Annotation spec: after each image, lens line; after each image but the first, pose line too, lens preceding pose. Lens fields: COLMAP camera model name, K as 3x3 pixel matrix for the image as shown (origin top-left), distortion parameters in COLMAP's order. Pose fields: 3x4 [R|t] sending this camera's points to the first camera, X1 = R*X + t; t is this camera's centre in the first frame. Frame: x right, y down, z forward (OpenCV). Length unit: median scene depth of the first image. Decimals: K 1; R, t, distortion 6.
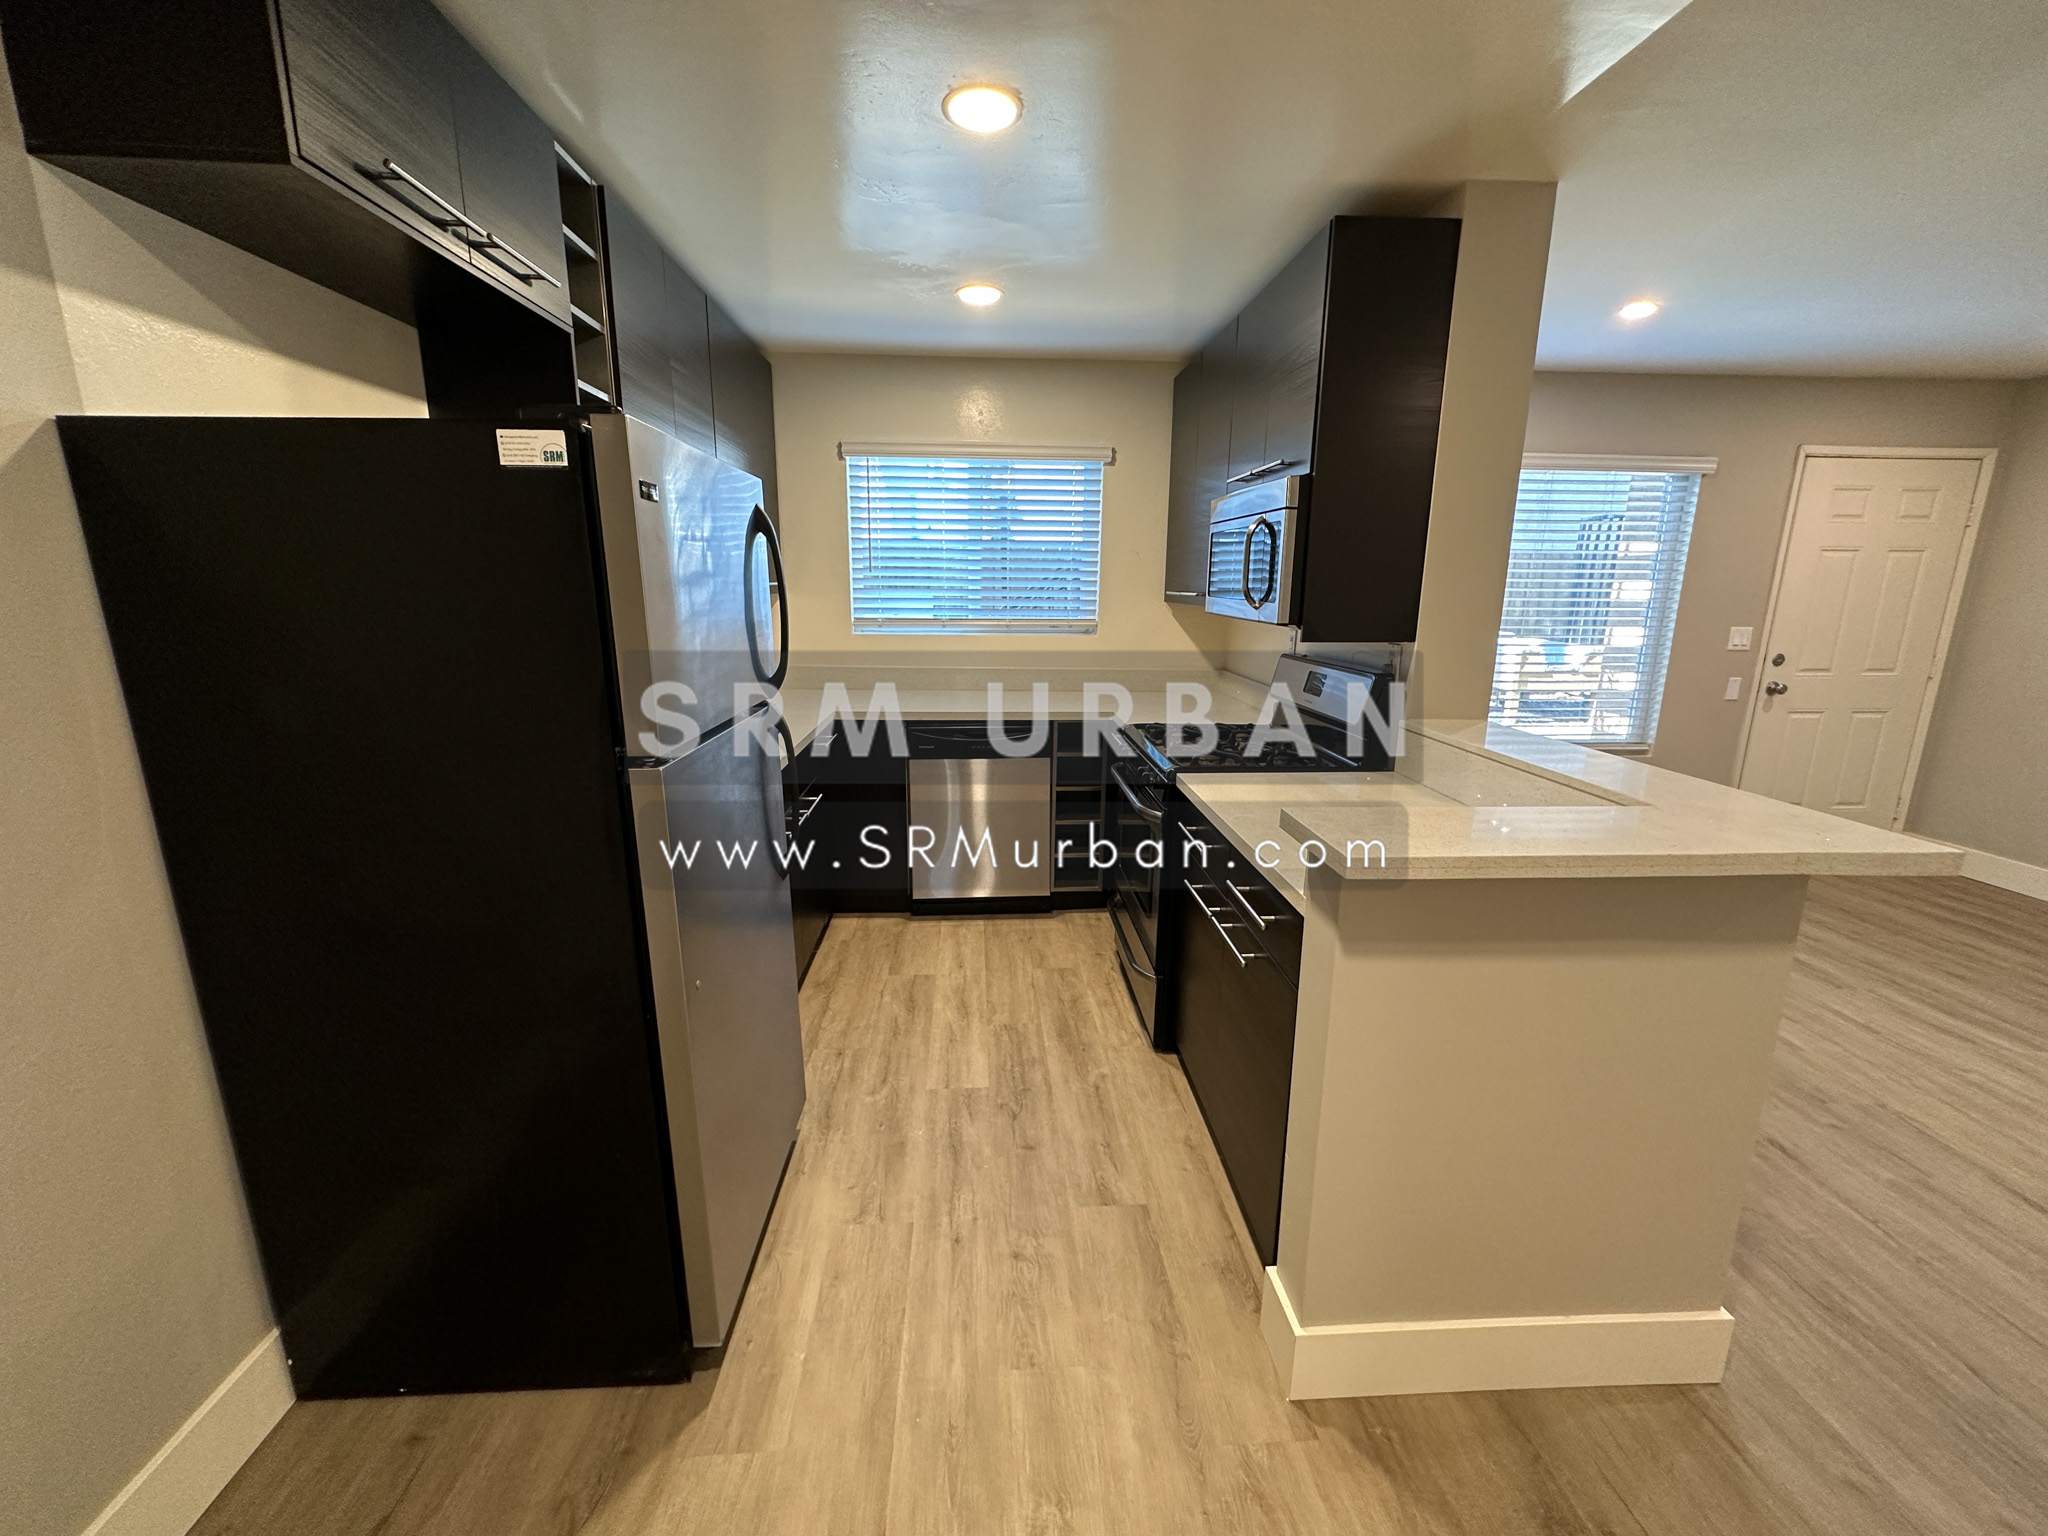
lens RADIAL K [[816.5, 0, 1023.7], [0, 816.5, 762.0], [0, 0, 1]] dist [-0.003070, 0.001005]
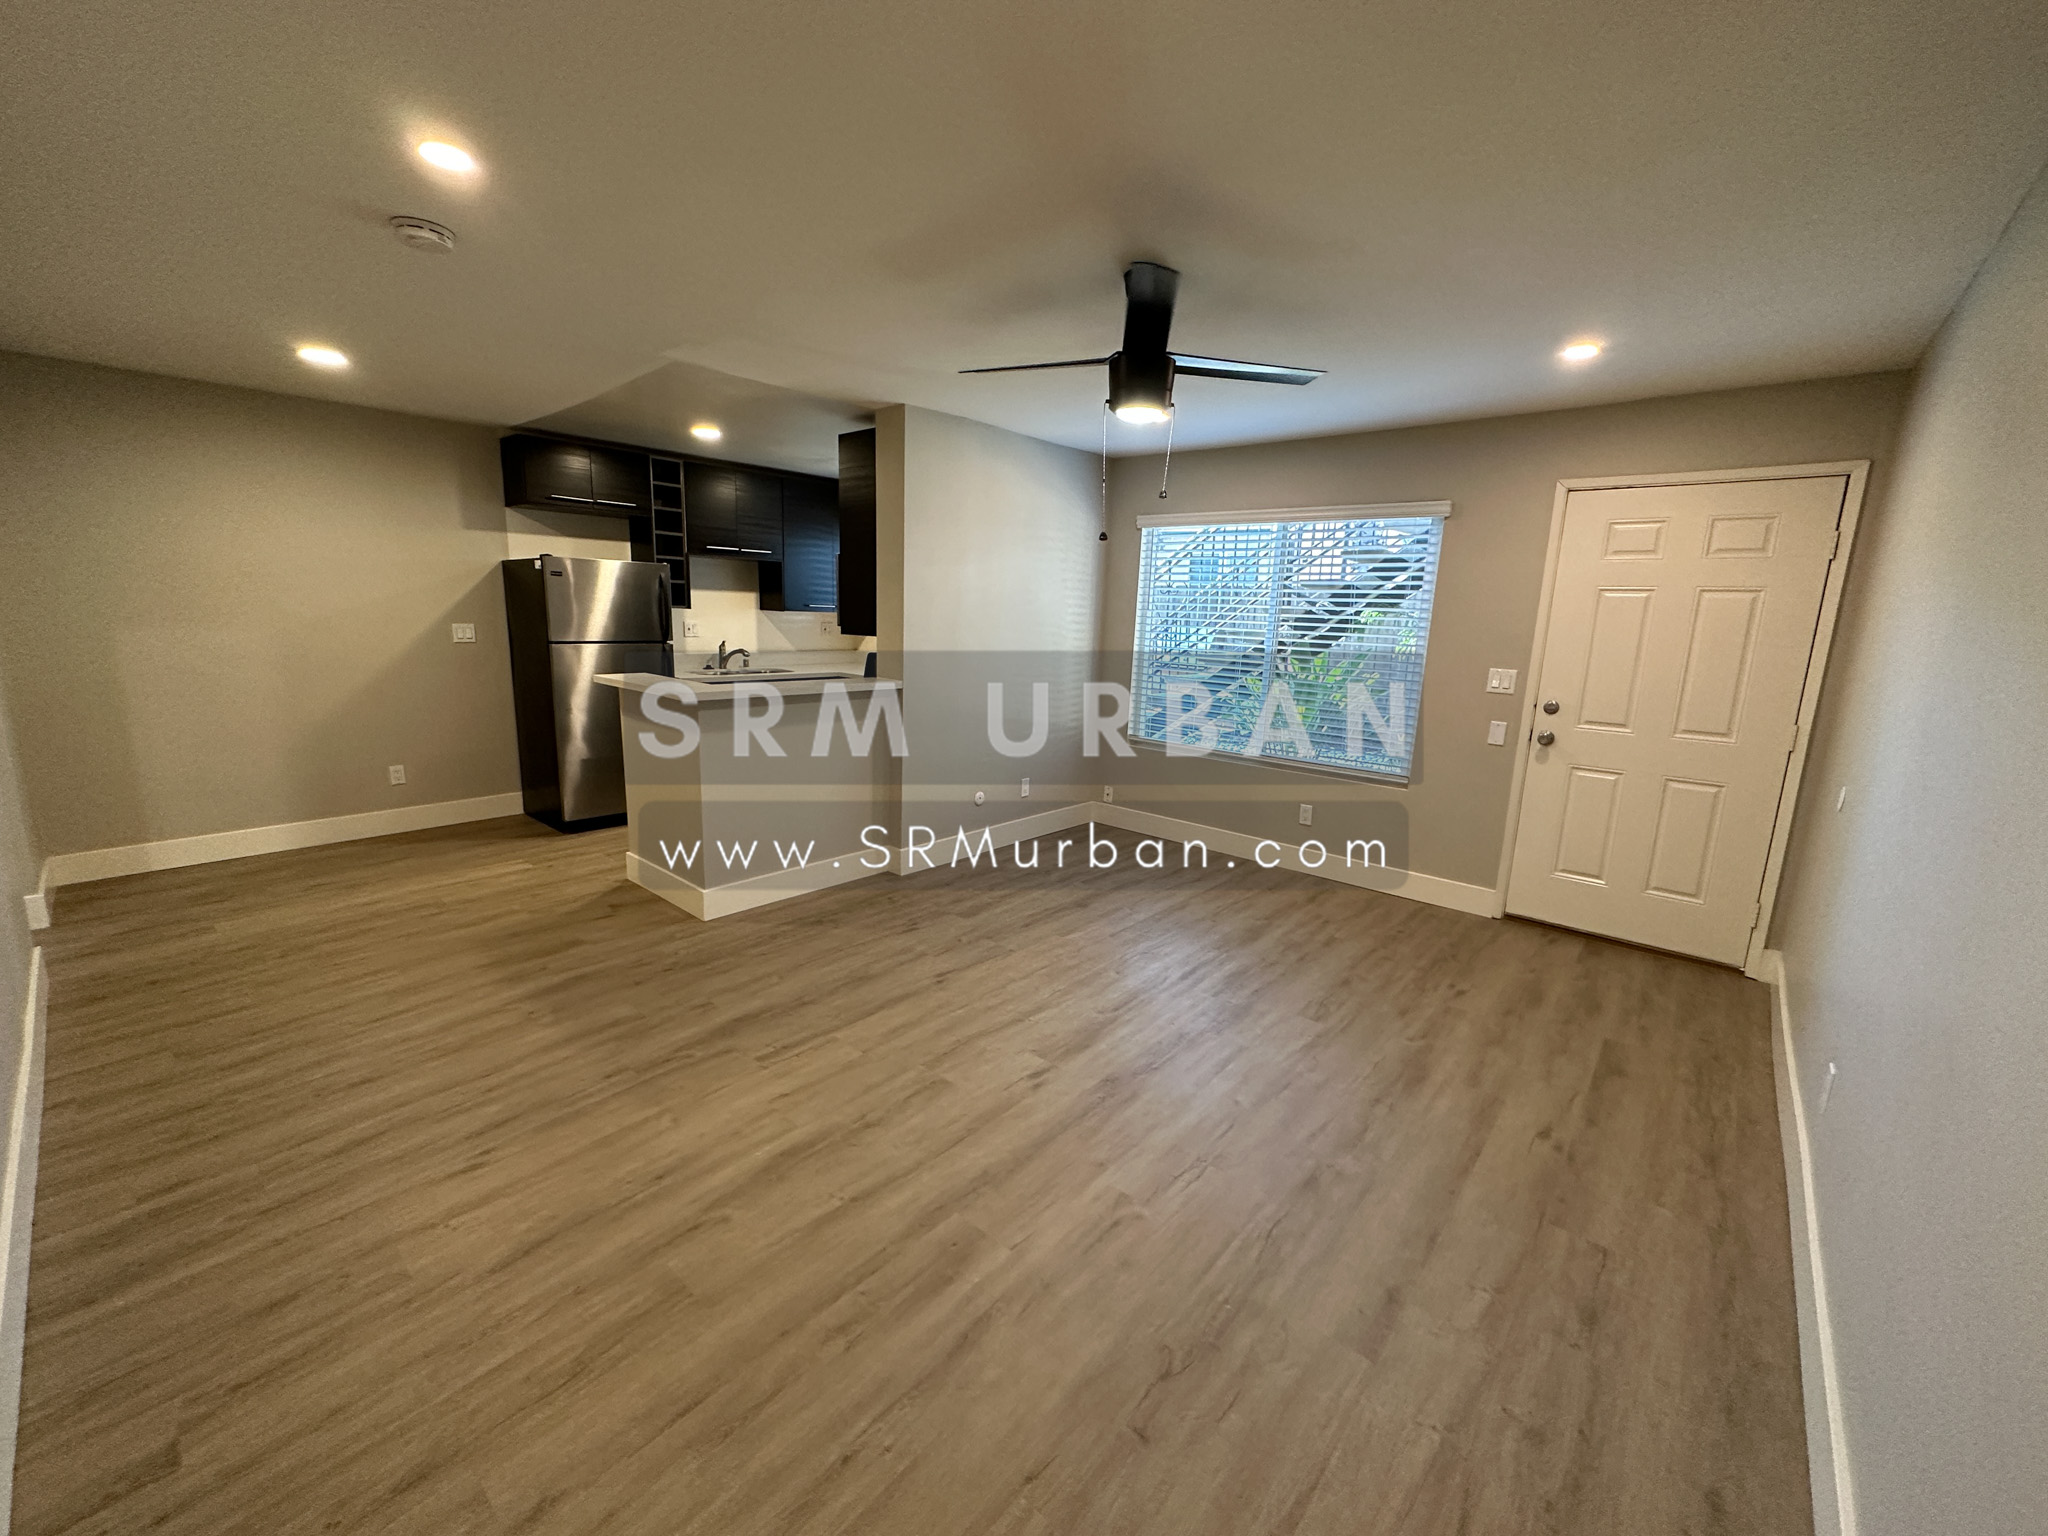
lens RADIAL K [[816.5, 0, 1023.4], [0, 816.5, 757.2], [0, 0, 1]] dist [-0.003070, 0.001005]
pose [[0.715053, 0.141329, -0.684635, 1.725006], [-0.178365, 0.983821, 0.016800, 0.032048], [0.675933, 0.110102, 0.728692, -0.109301]]
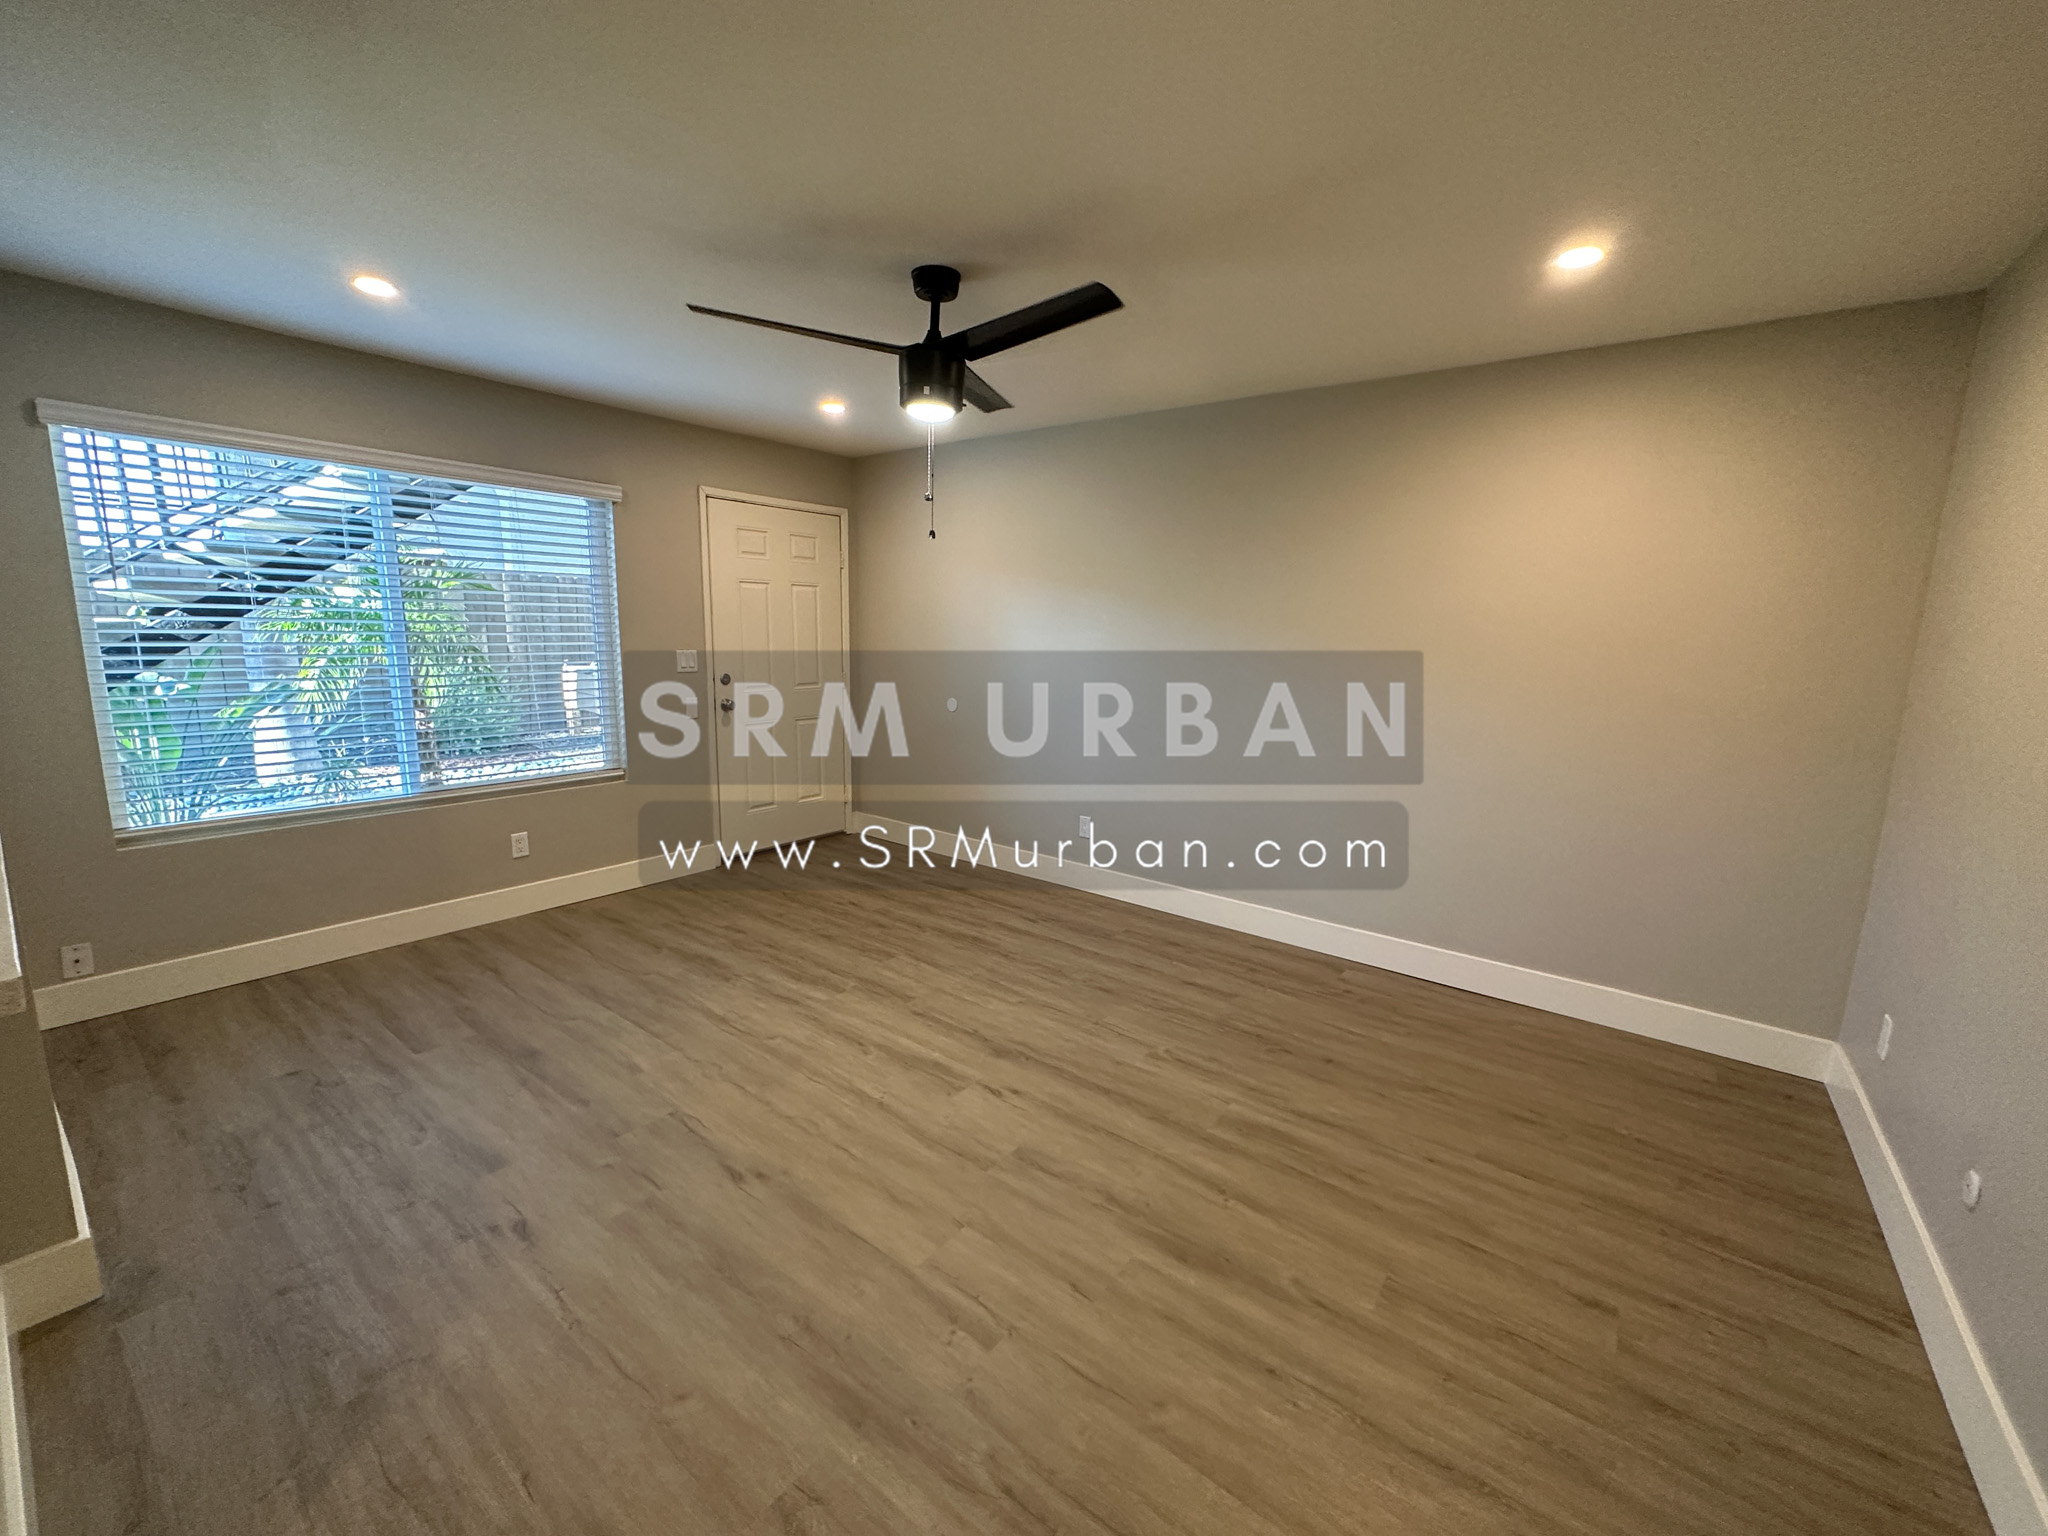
lens RADIAL K [[816.5, 0, 1021.8], [0, 816.5, 762.6], [0, 0, 1]] dist [-0.003070, 0.001005]
pose [[0.652599, -0.121325, 0.747927, 0.525578], [0.146791, 0.988640, 0.032291, 0.014855], [-0.743349, 0.088716, 0.662995, -0.034396]]
